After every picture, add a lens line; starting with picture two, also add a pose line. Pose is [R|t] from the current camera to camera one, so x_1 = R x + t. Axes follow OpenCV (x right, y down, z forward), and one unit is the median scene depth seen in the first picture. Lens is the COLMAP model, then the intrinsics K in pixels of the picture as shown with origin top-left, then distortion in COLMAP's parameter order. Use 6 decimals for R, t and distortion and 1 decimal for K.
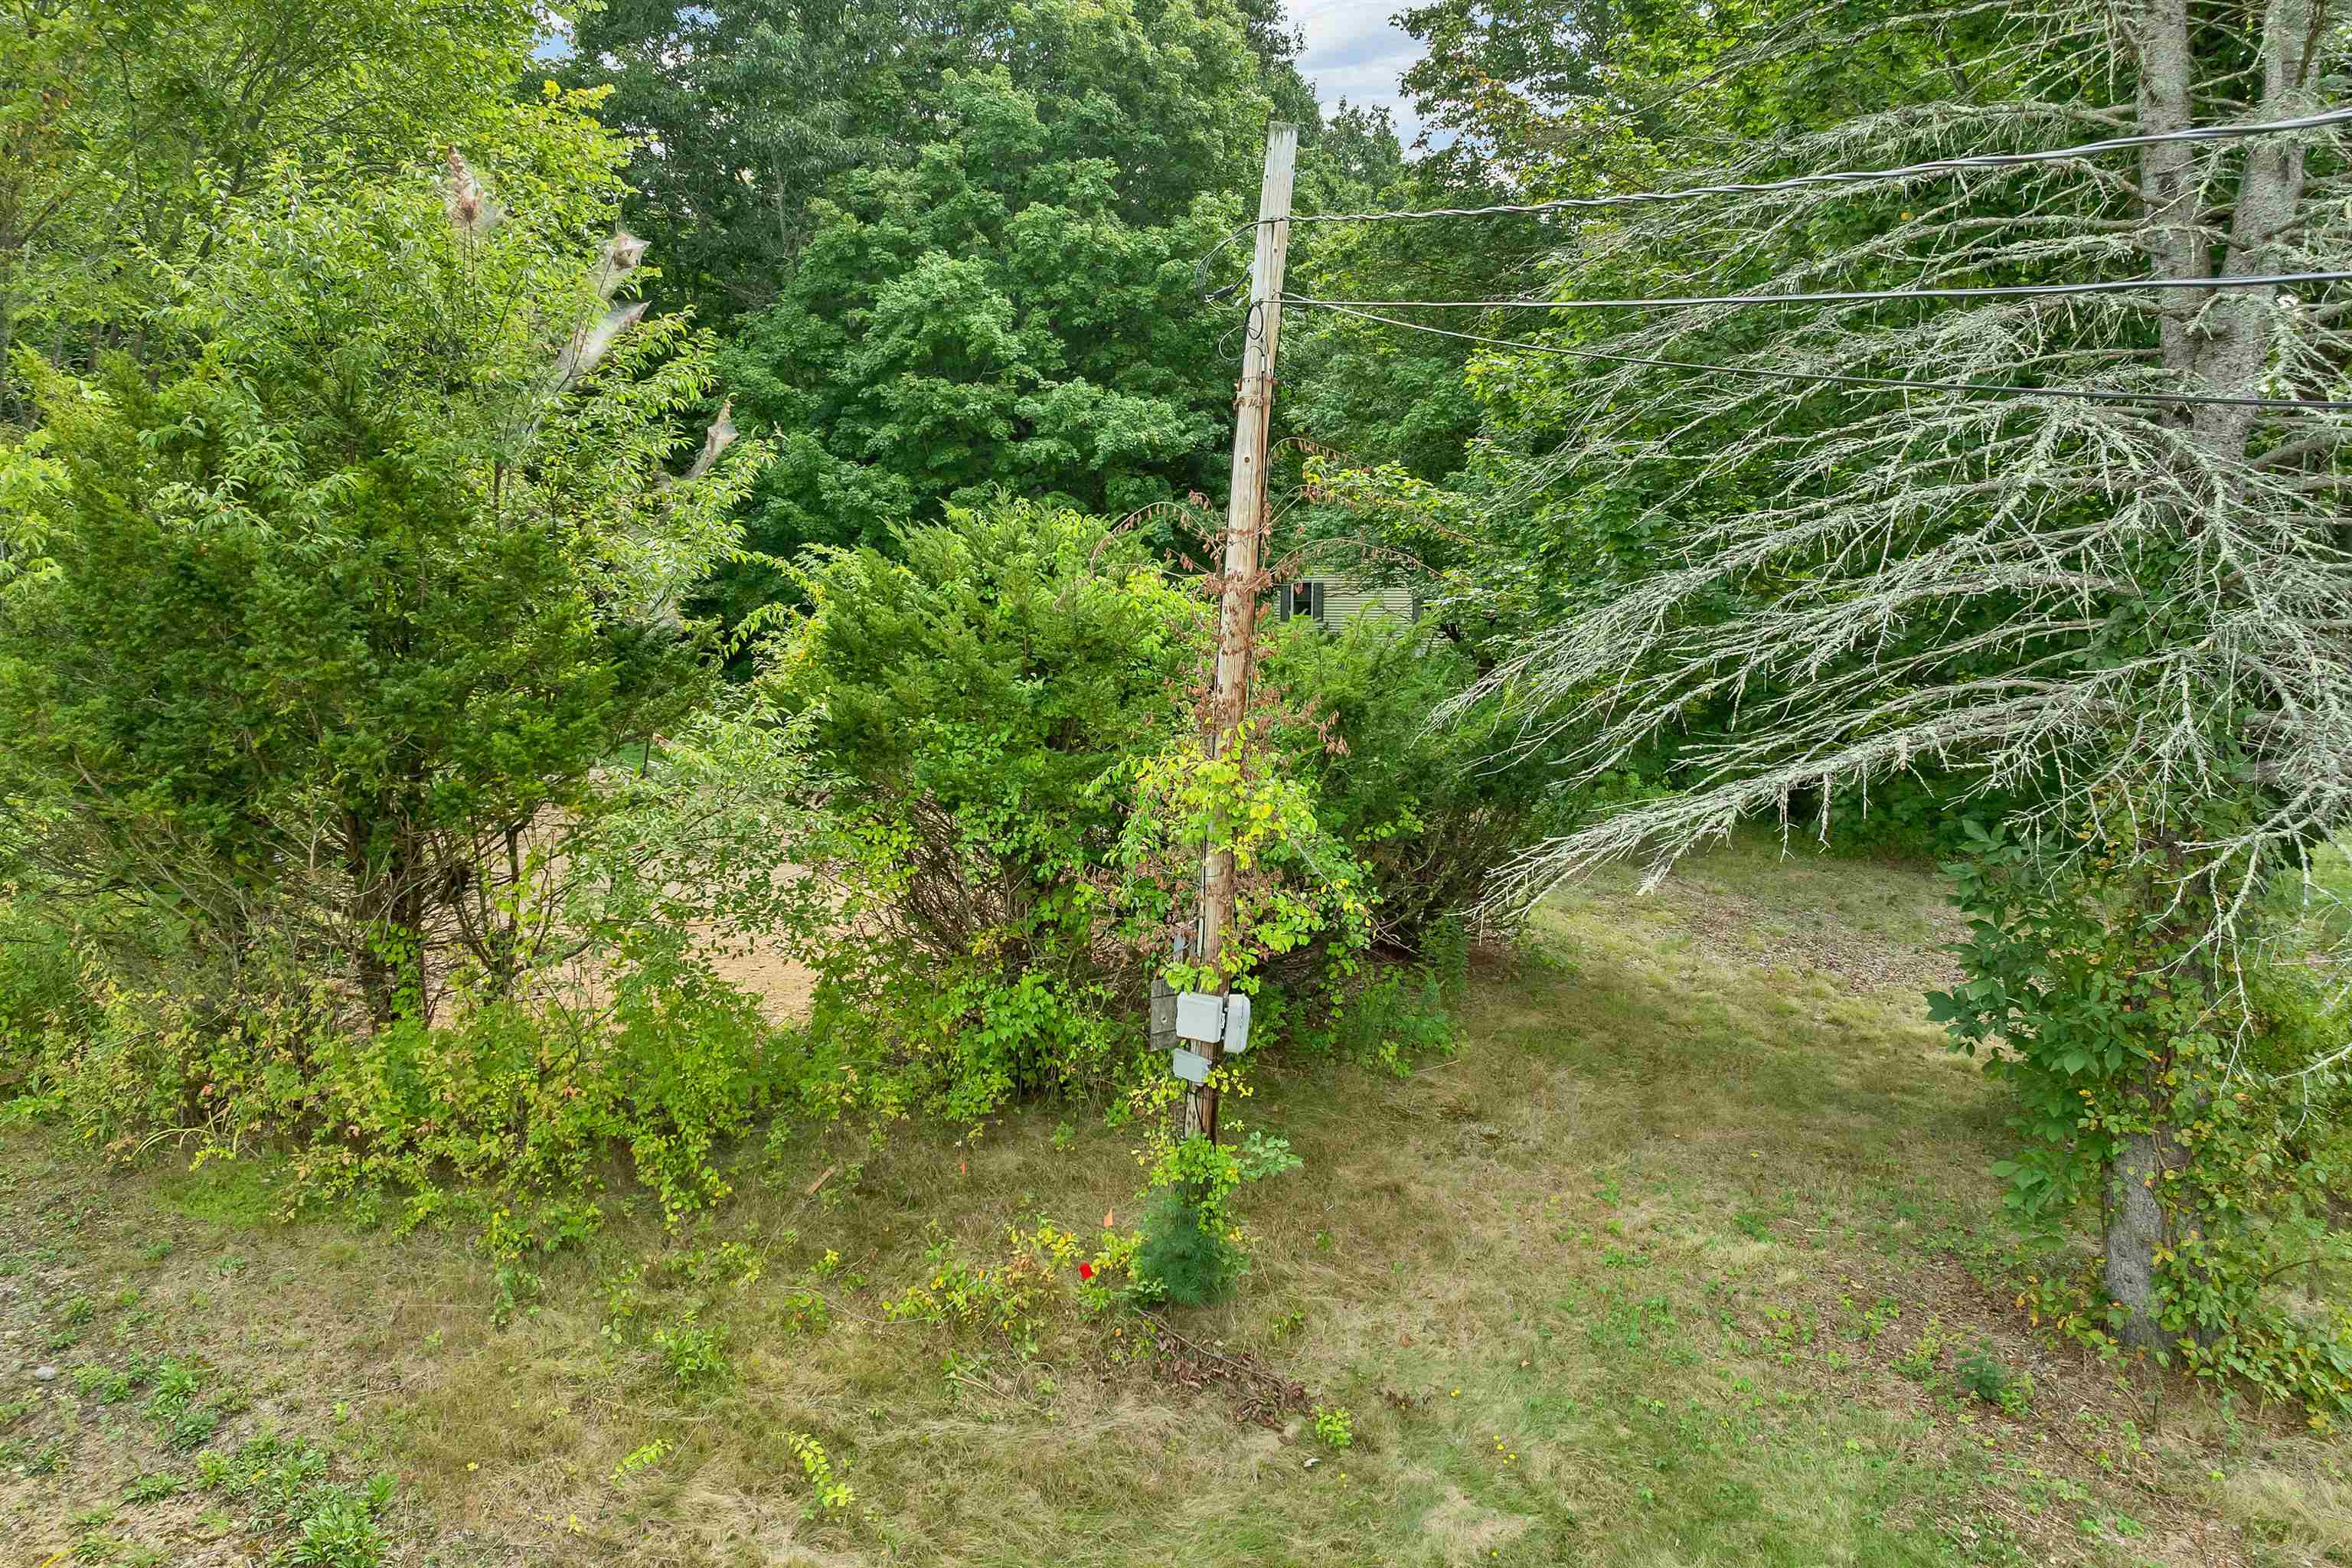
lens RADIAL K [[1653.4, 0, 1179.9], [0, 1653.4, 778.1], [0, 0, 1]] dist [-0.035422, -0.009190]
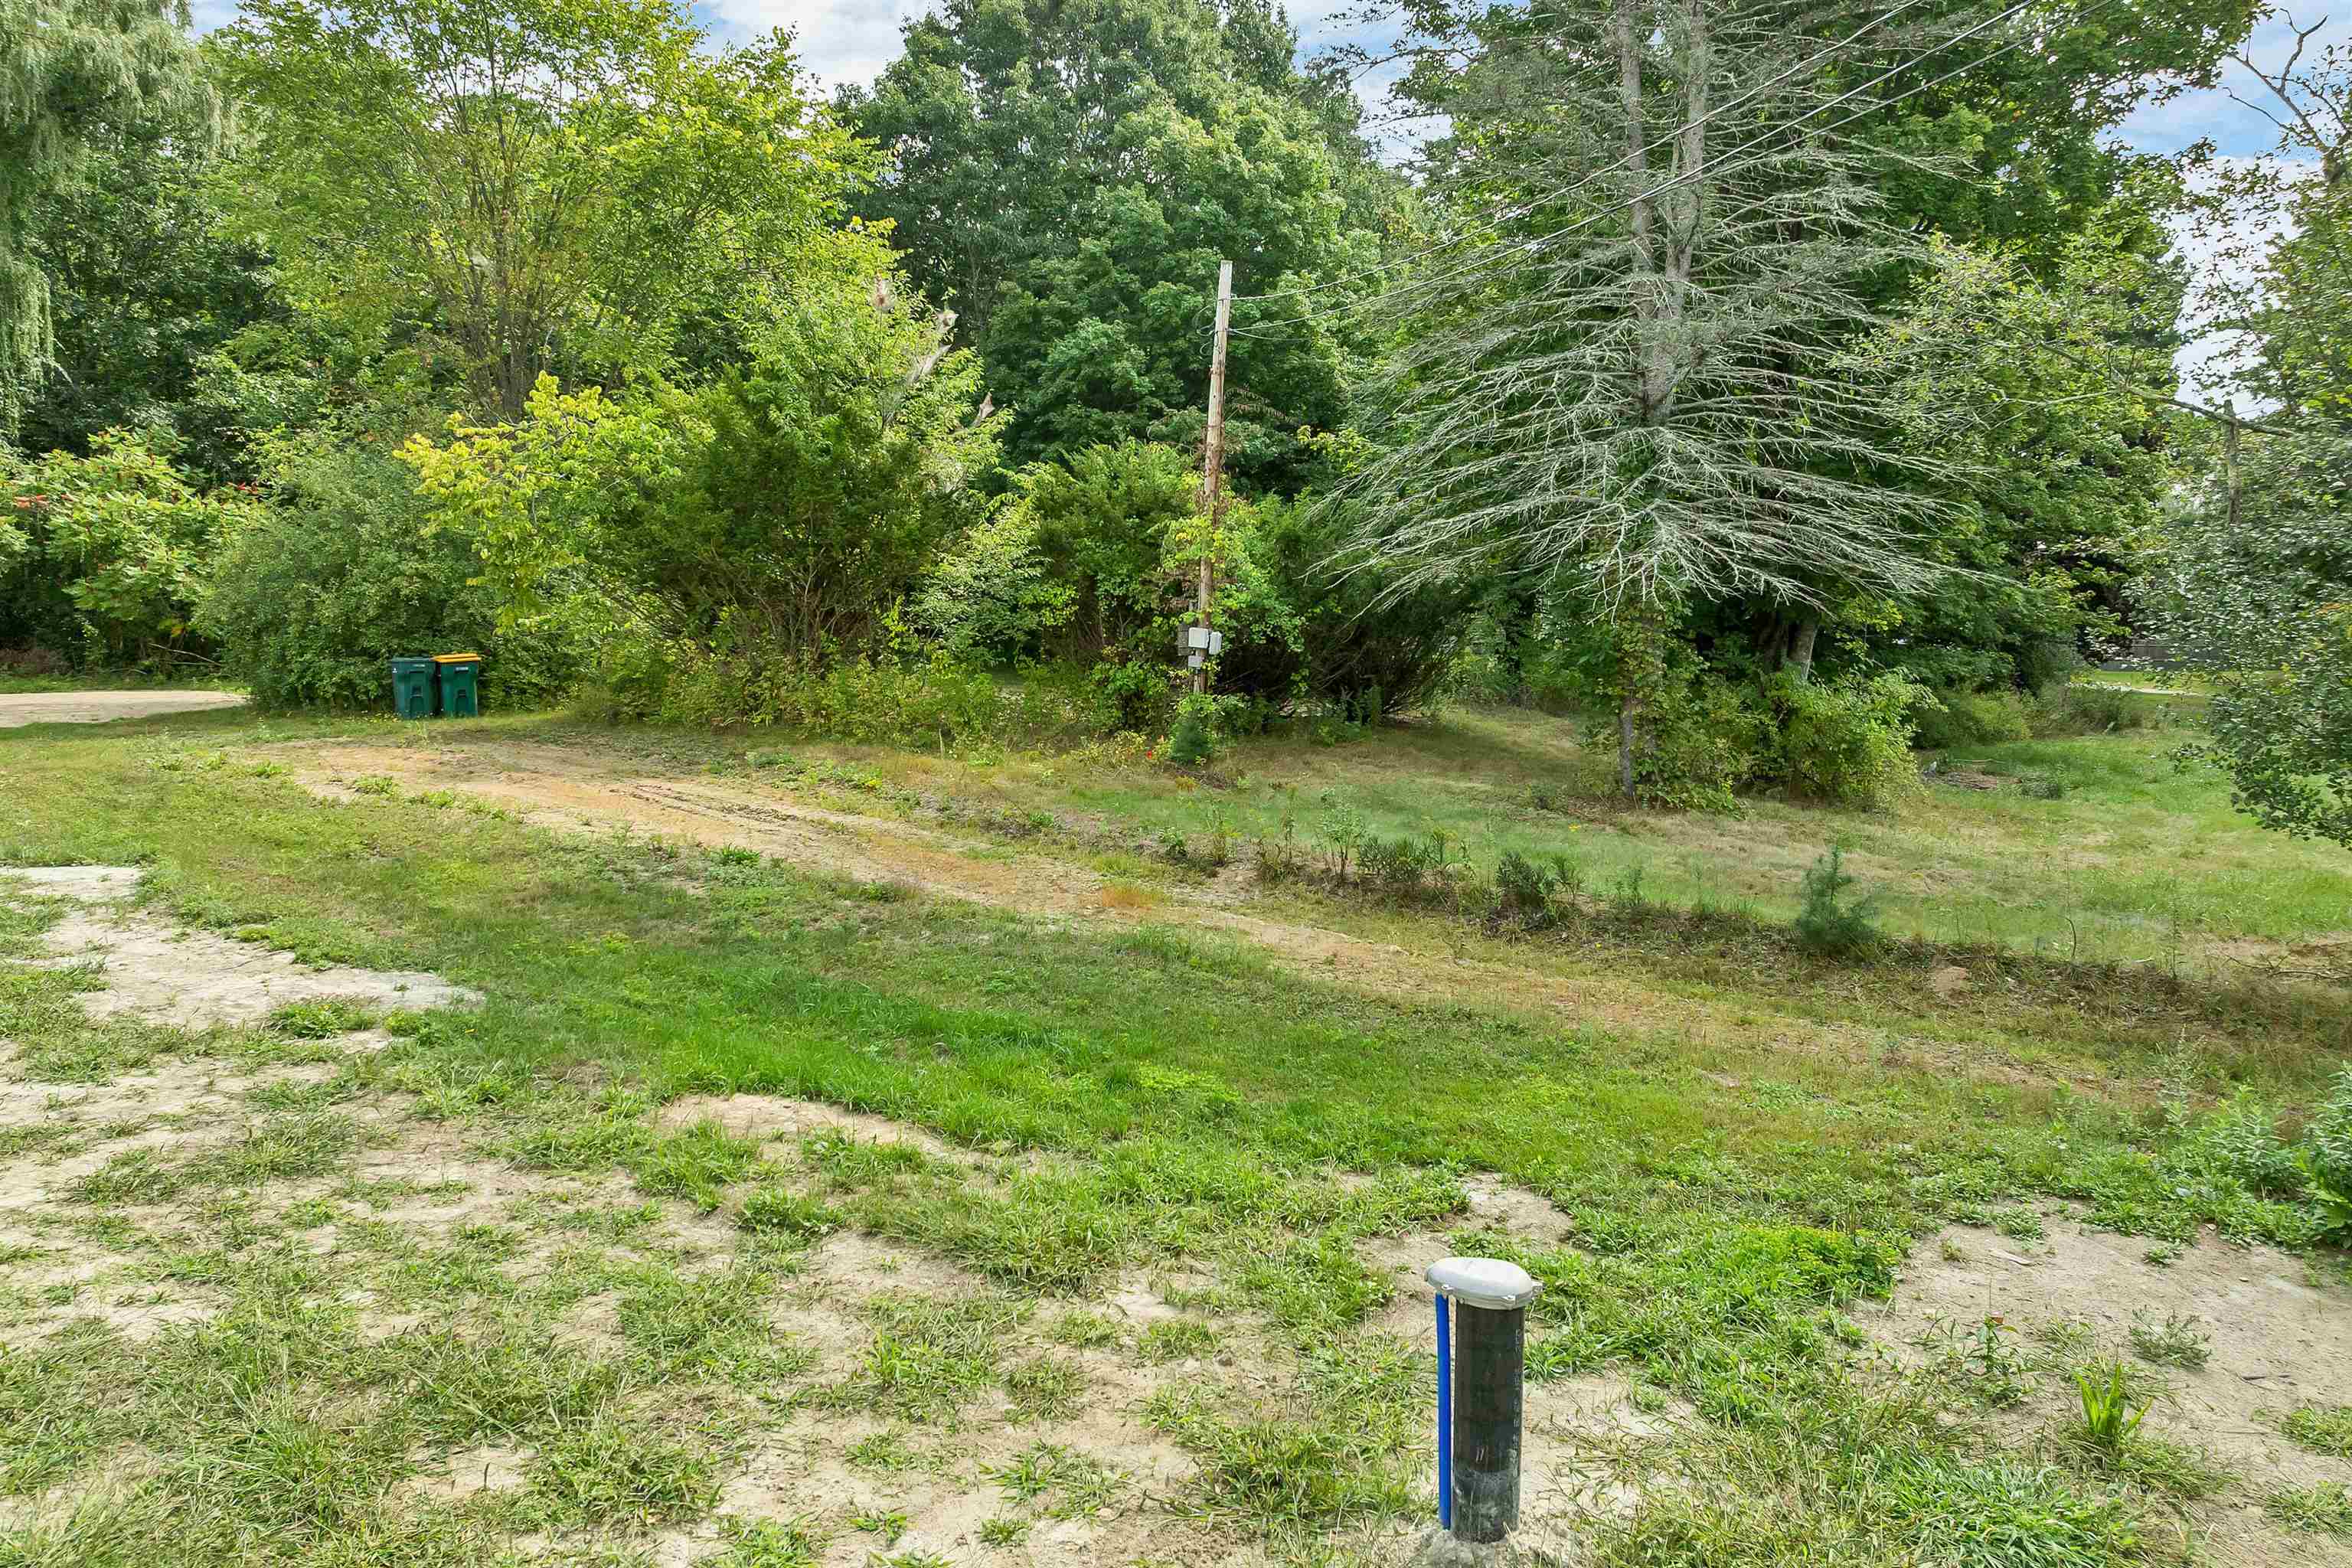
lens RADIAL K [[1653.4, 0, 1176.1], [0, 1653.4, 790.7], [0, 0, 1]] dist [-0.035422, -0.009190]
pose [[0.995647, 0.004749, -0.093082, 0.054631], [-0.007482, 0.999551, -0.029028, 0.117806], [0.092902, 0.029598, 0.995235, -0.363196]]
